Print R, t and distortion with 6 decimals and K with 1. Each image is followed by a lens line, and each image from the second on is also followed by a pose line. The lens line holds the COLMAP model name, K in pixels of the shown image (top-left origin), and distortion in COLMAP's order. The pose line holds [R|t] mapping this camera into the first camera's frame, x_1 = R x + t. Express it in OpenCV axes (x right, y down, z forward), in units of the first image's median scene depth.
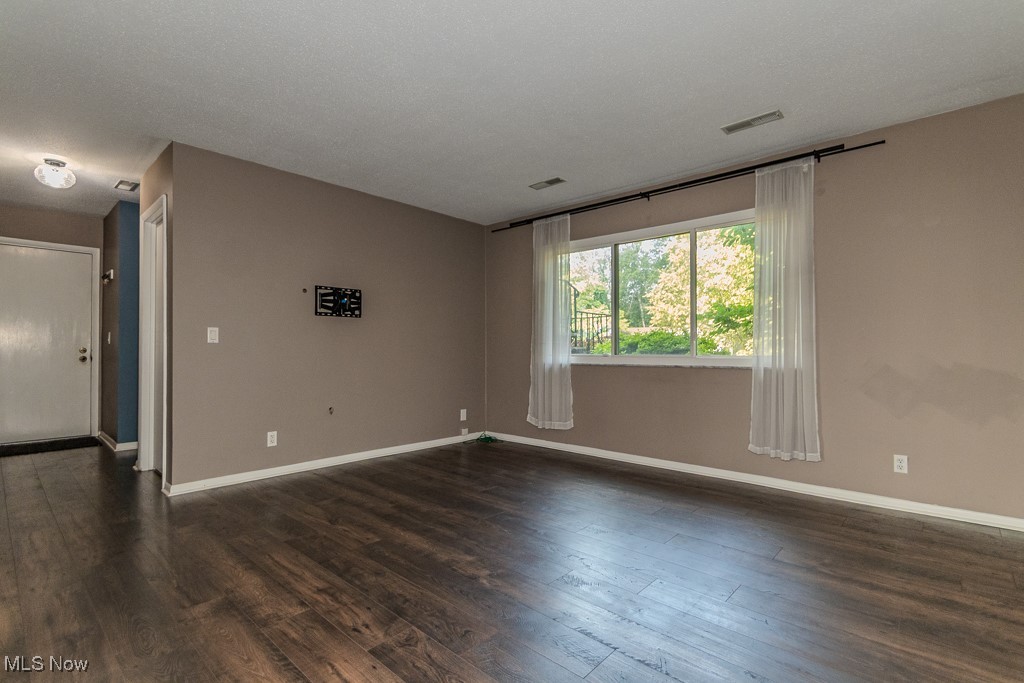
lens RADIAL K [[474.6, 0, 520.3], [0, 474.6, 347.6], [0, 0, 1]] dist [0.006316, -0.000226]
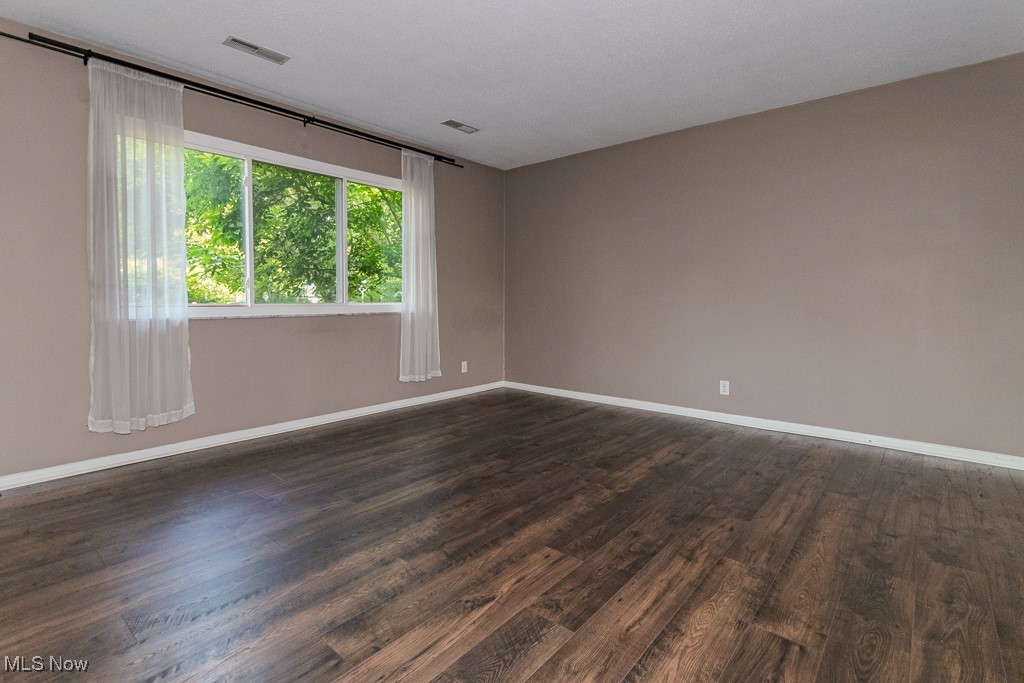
lens RADIAL K [[474.6, 0, 509.3], [0, 474.6, 307.0], [0, 0, 1]] dist [0.006316, -0.000226]
pose [[-0.000958, -0.017888, 0.999840, -1.081024], [-0.004261, 0.999831, 0.017884, 0.008494], [-0.999990, -0.004243, -0.001034, 1.100919]]
